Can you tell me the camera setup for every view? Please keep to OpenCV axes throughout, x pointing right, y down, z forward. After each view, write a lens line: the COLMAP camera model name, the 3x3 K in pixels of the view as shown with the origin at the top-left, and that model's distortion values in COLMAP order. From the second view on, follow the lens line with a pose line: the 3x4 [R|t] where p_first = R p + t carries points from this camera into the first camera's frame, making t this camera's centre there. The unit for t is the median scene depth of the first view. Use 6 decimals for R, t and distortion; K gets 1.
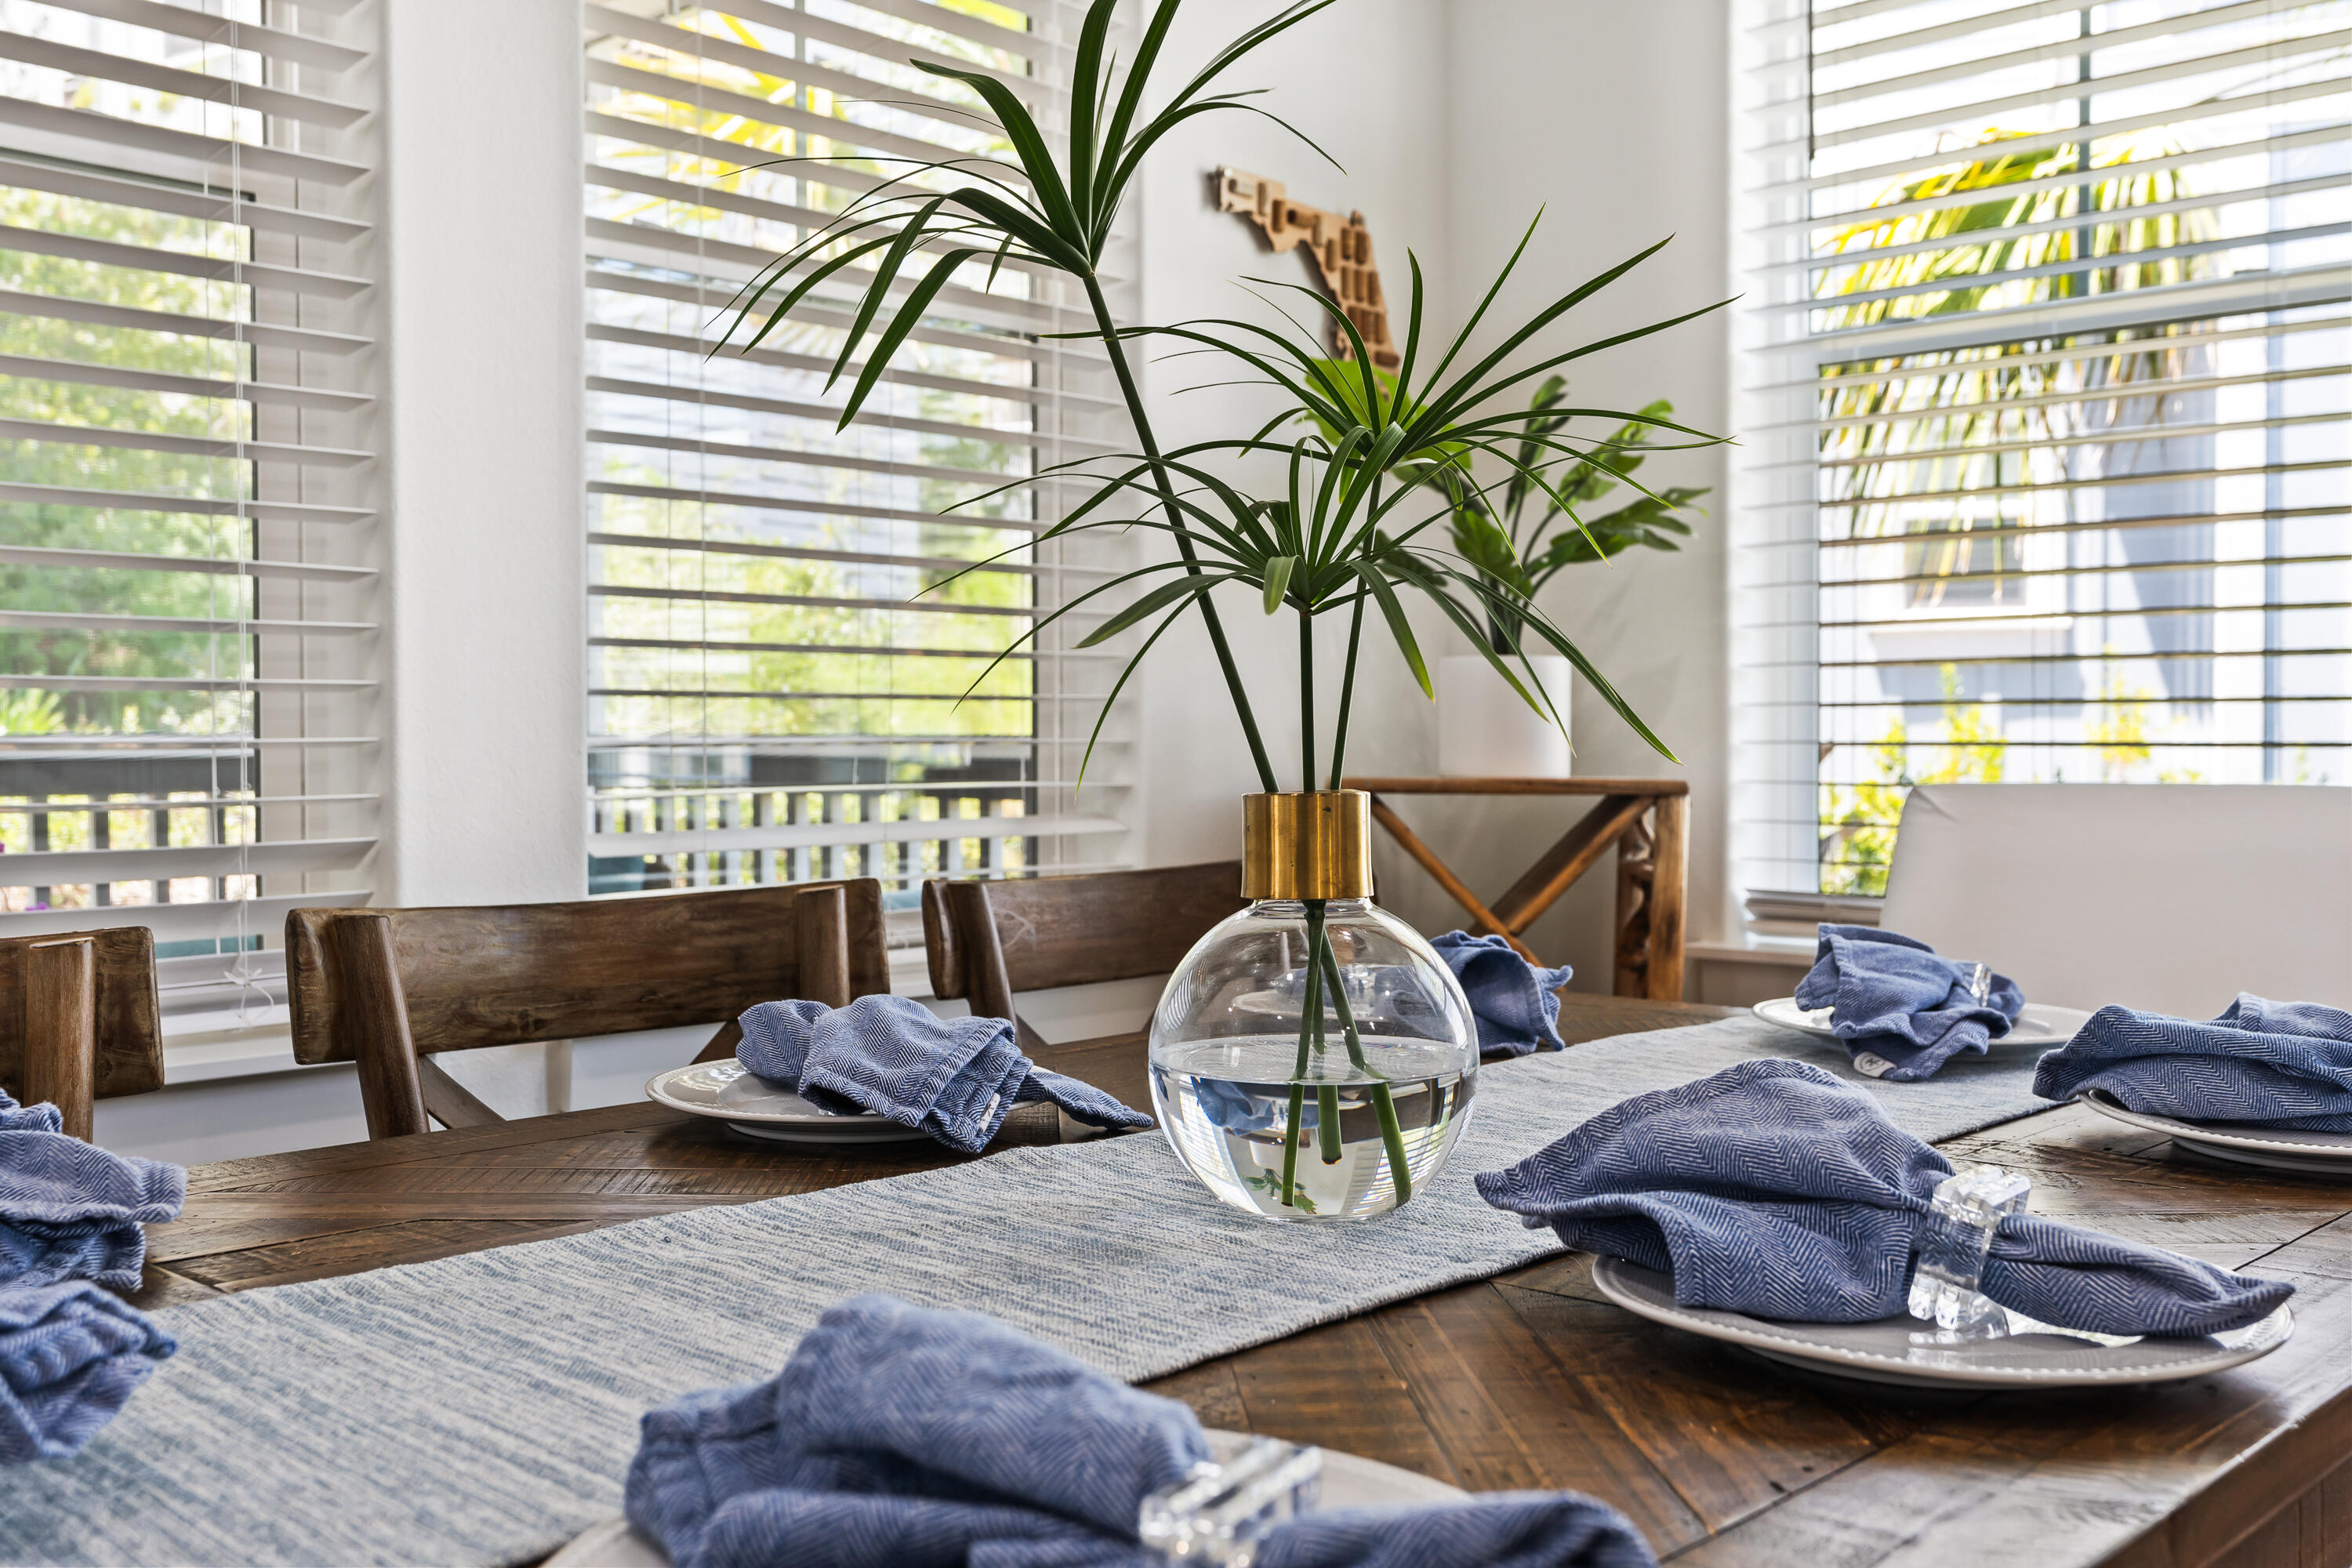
lens RADIAL K [[2290.9, 0, 1178.7], [0, 2290.9, 778.1], [0, 0, 1]] dist [-0.022491, 0.000000]
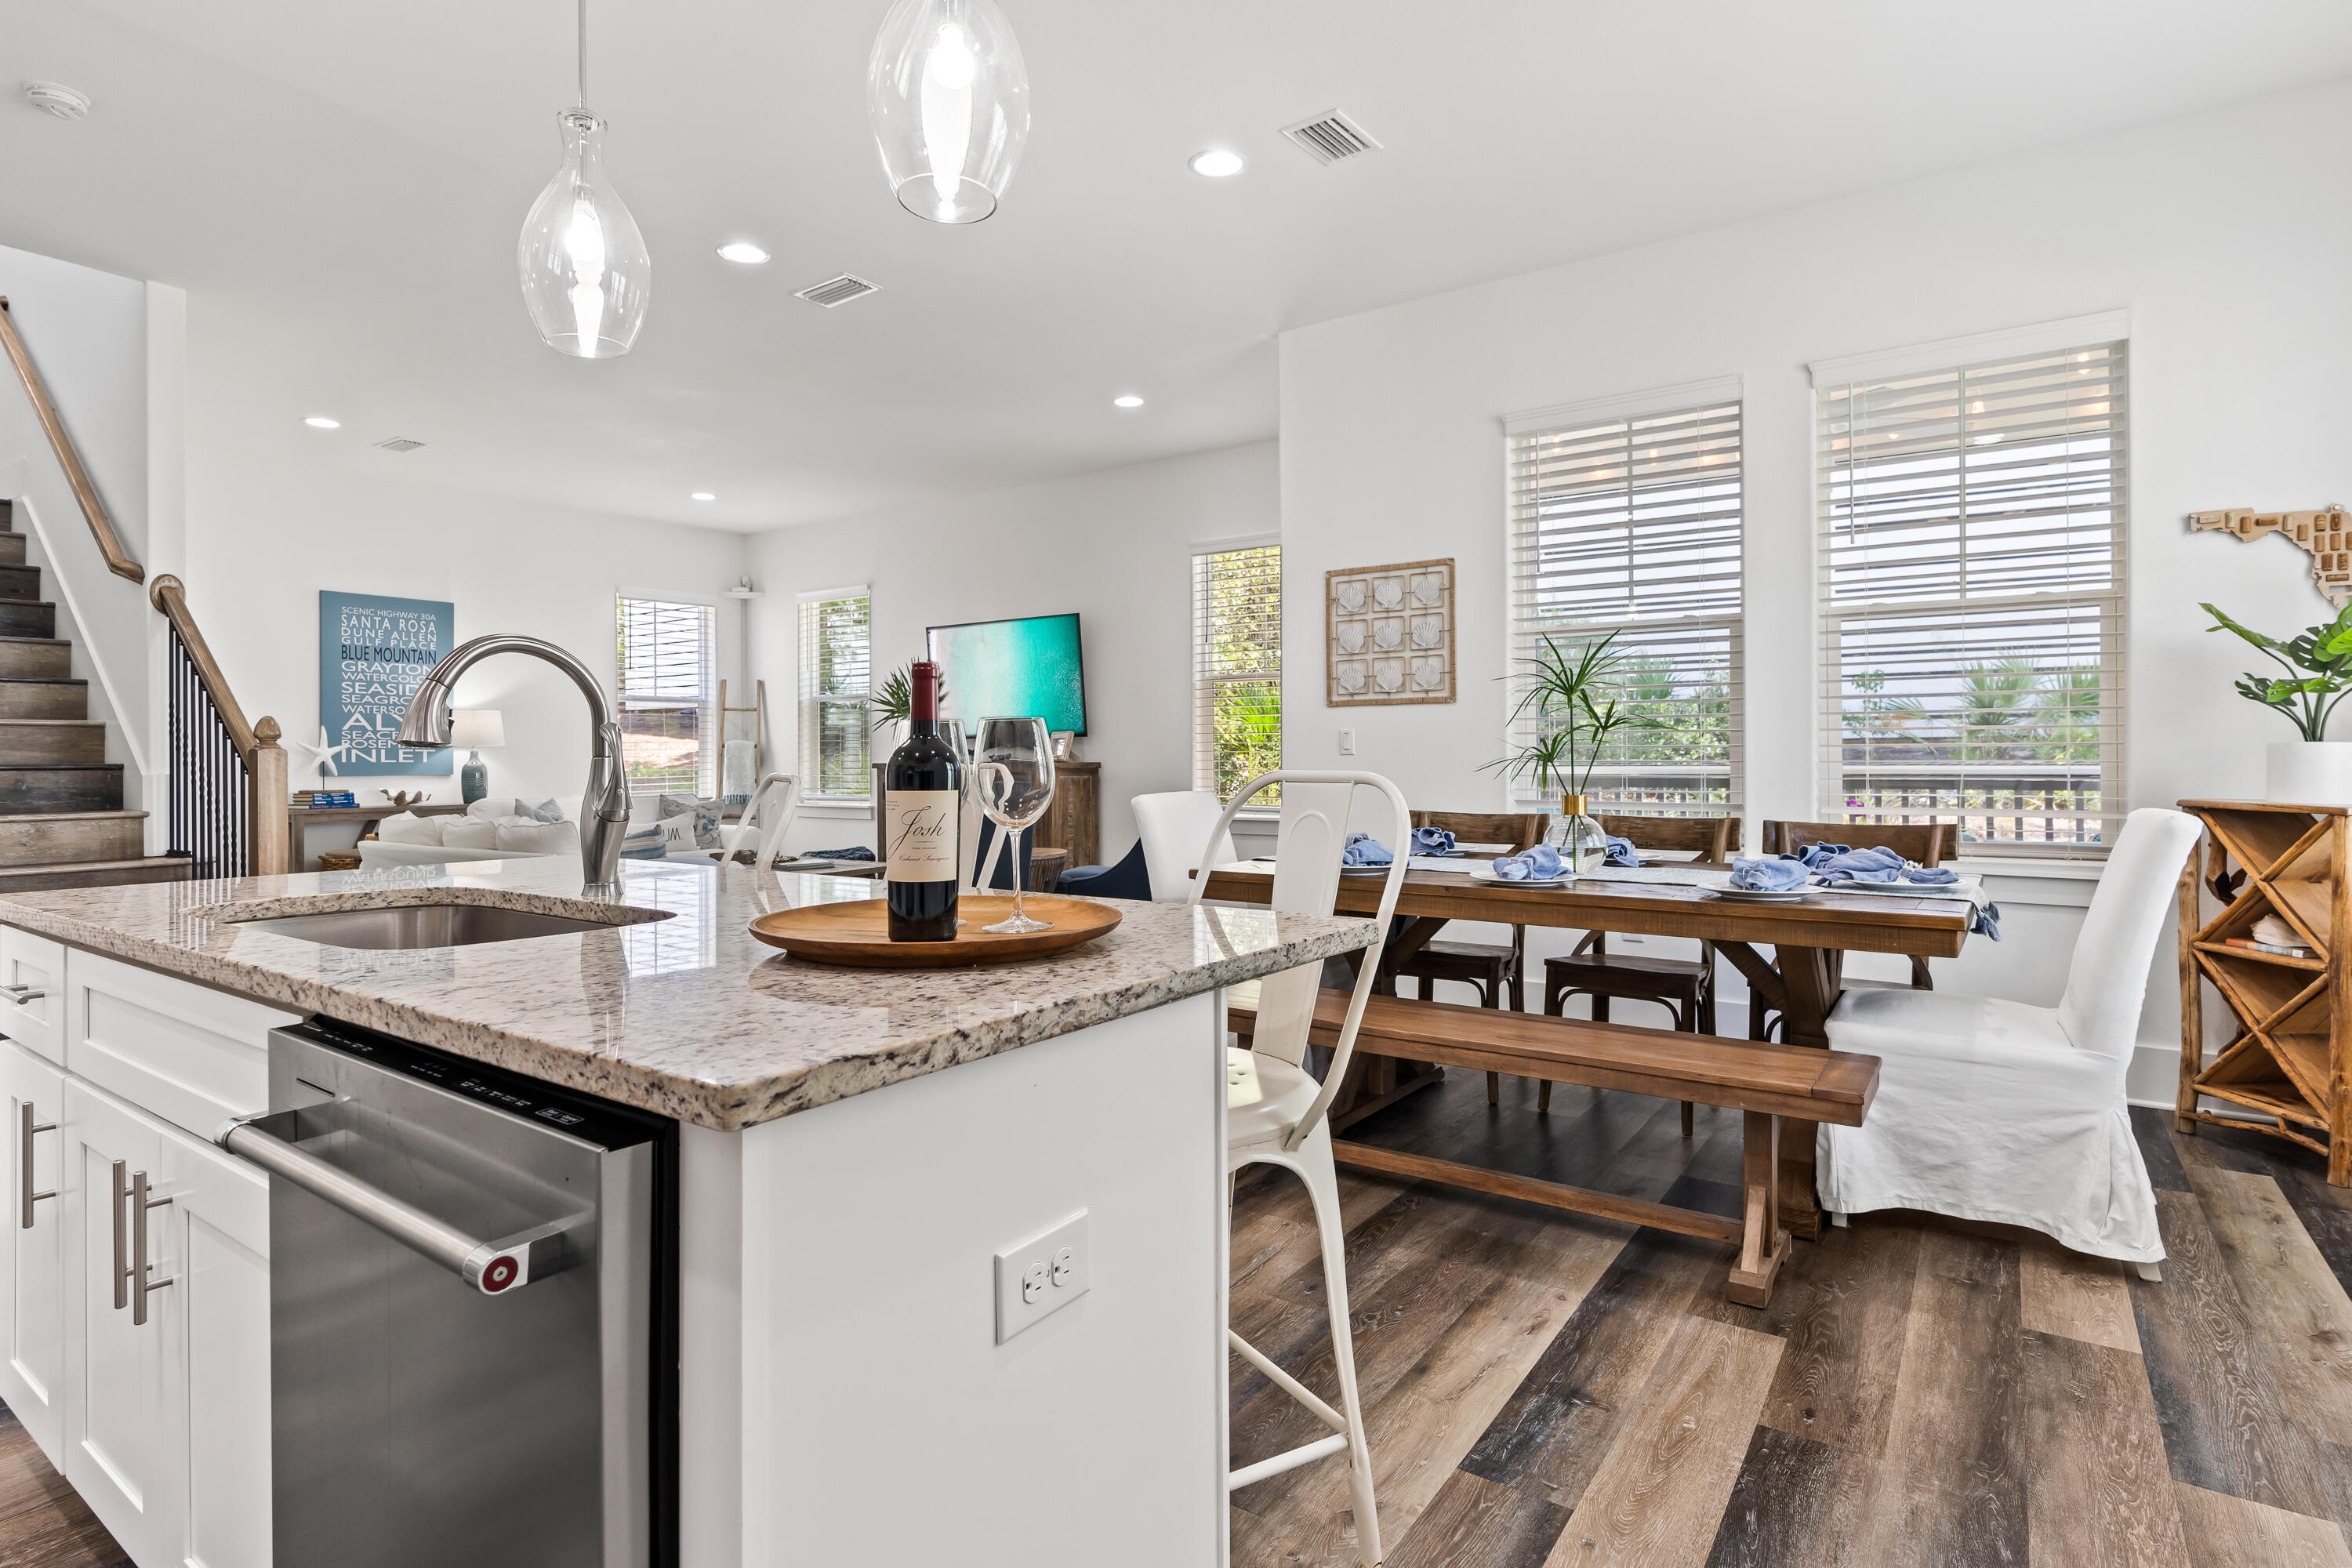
lens RADIAL K [[1202.9, 0, 1174.2], [0, 1202.9, 763.0], [0, 0, 1]] dist [0.001880, -0.000488]
pose [[0.116859, 0.004569, -0.993138, 1.000671], [-0.016196, 0.999865, 0.002694, -0.020691], [0.993016, 0.015770, 0.116918, -0.070696]]
